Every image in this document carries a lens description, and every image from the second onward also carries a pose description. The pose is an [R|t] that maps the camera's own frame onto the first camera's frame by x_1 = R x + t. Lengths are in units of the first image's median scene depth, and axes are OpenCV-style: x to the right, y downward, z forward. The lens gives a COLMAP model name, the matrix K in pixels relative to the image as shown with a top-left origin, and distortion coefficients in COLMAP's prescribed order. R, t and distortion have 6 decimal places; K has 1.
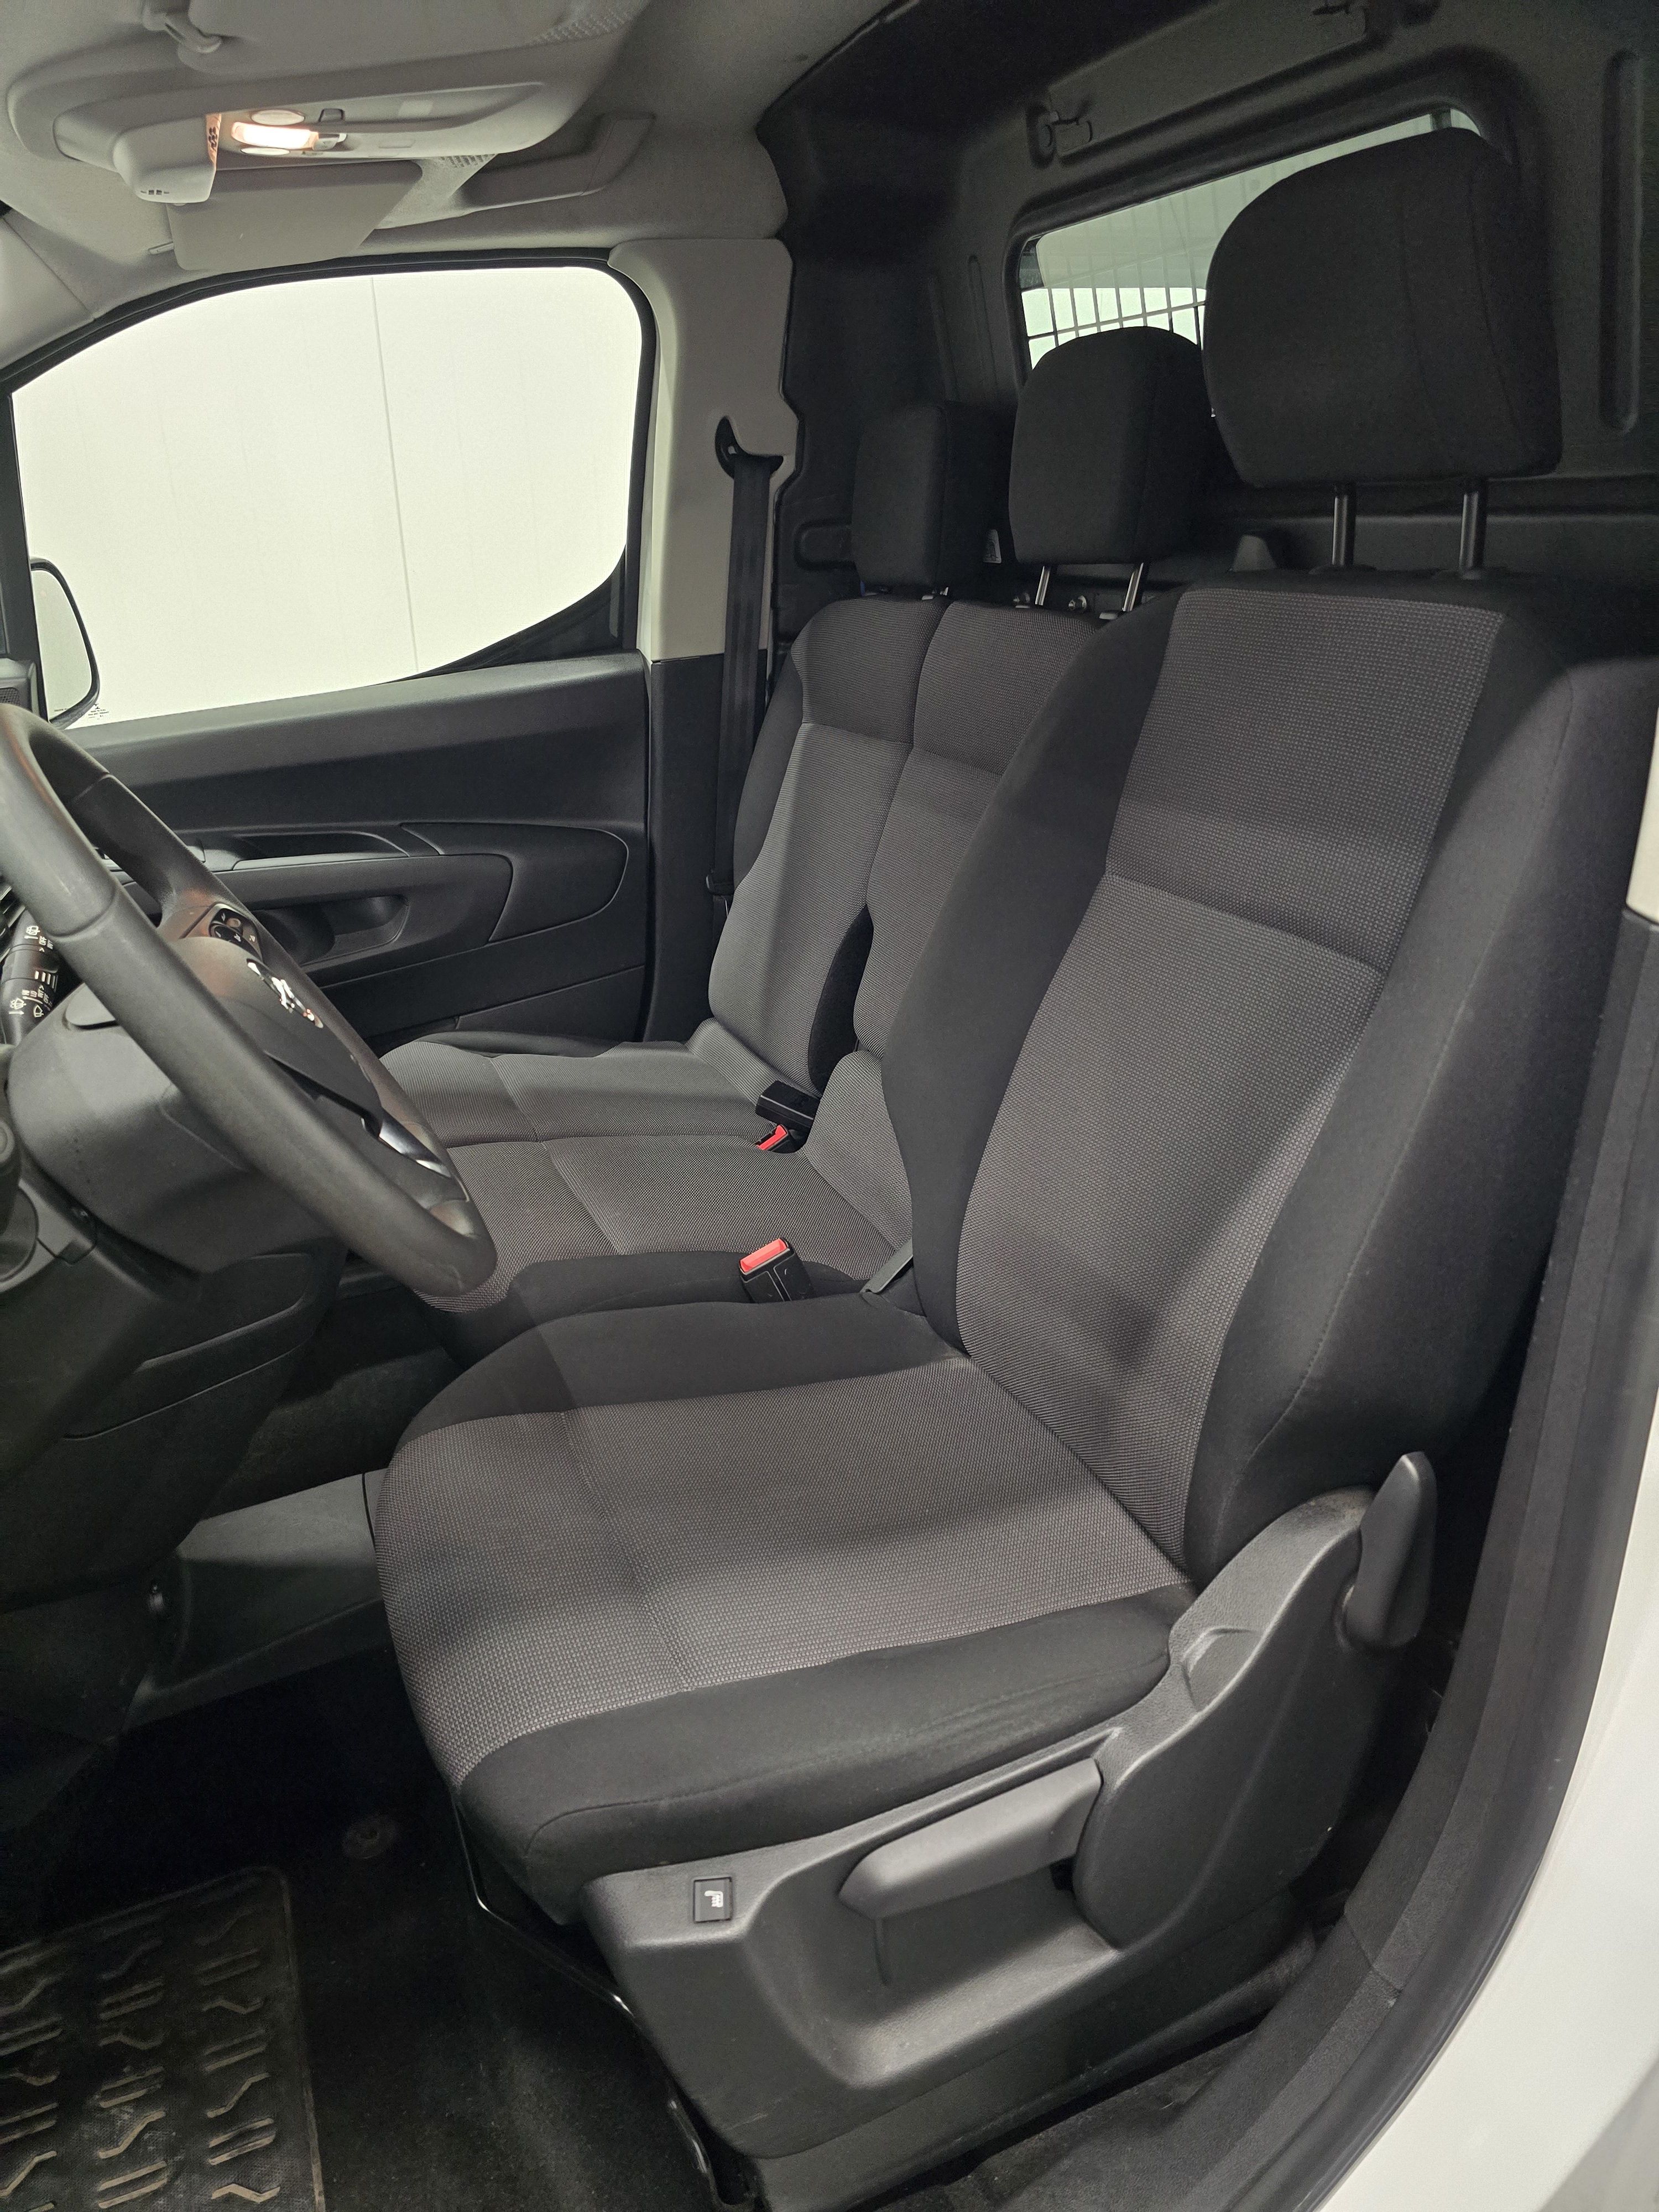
lens RADIAL K [[1462.0, 0, 829.5], [0, 1462.0, 1106.0], [0, 0, 1]] dist [0.057542, -0.049432]
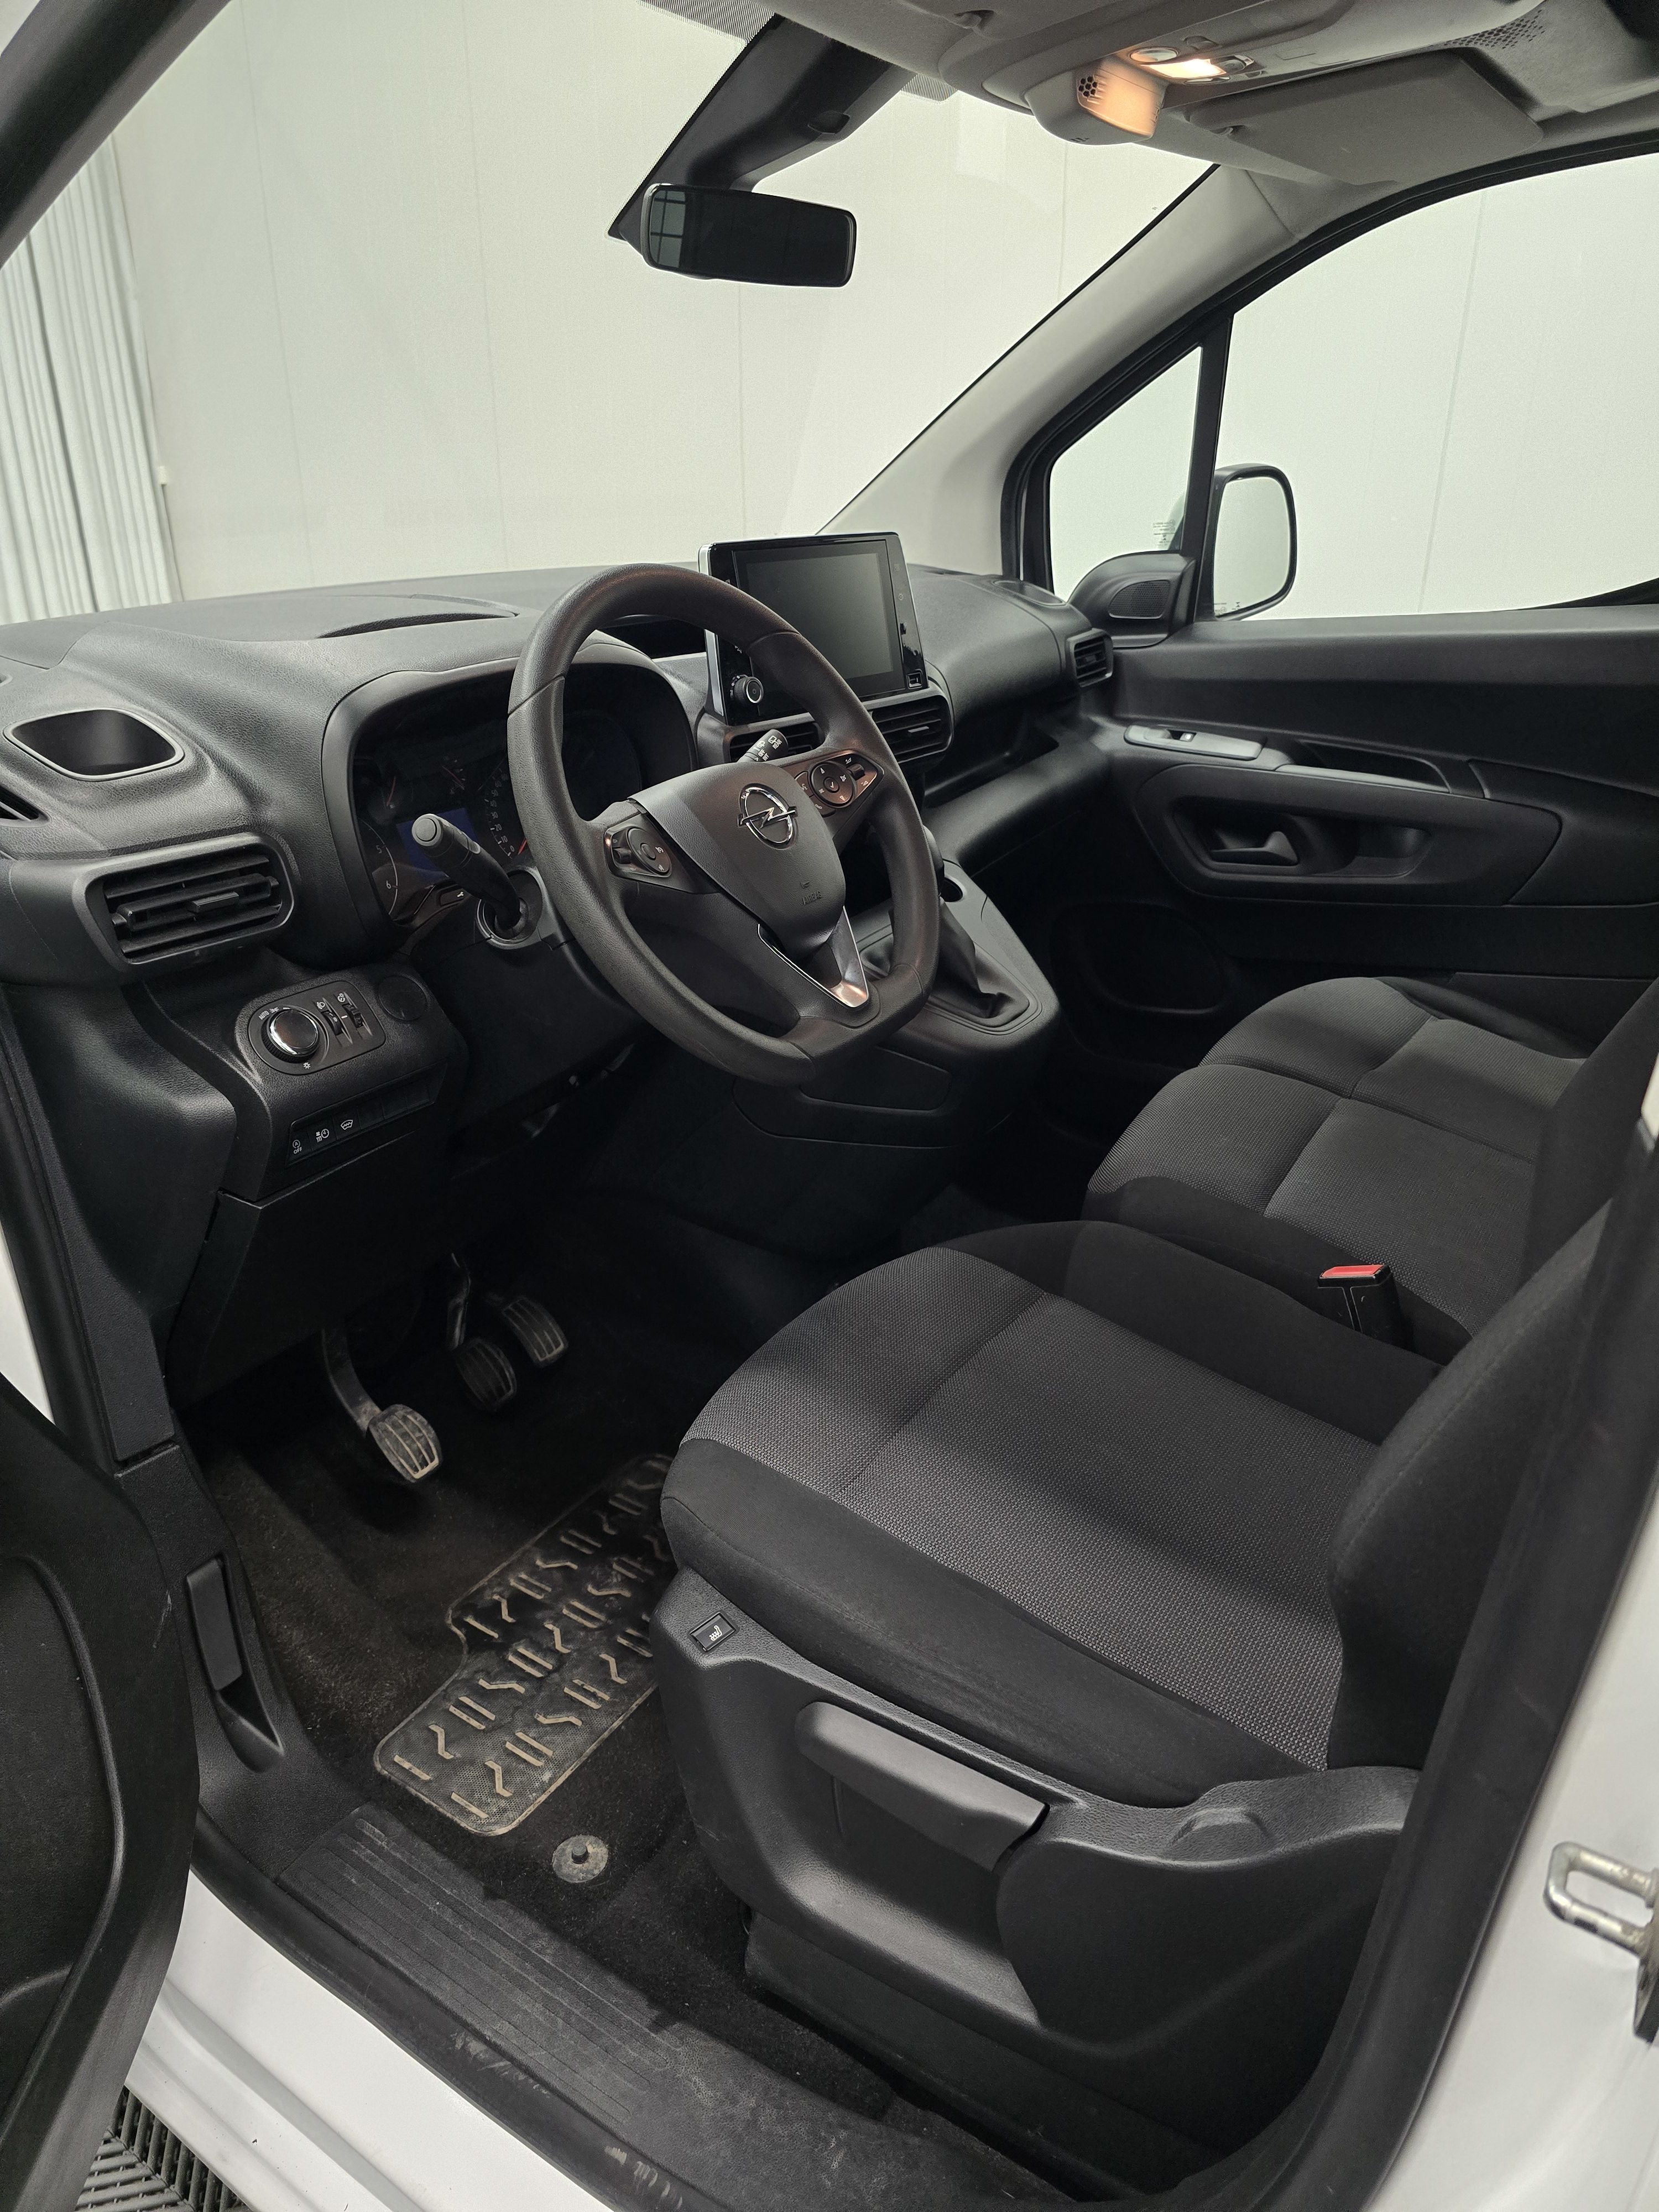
lens RADIAL K [[1488.6, 0, 829.5], [0, 1488.6, 1106.0], [0, 0, 1]] dist [0.052413, -0.048220]
pose [[0.548849, 0.360408, -0.754235, 0.524966], [-0.324195, 0.923434, 0.205346, -0.092066], [0.770495, 0.131815, 0.623668, 0.197813]]
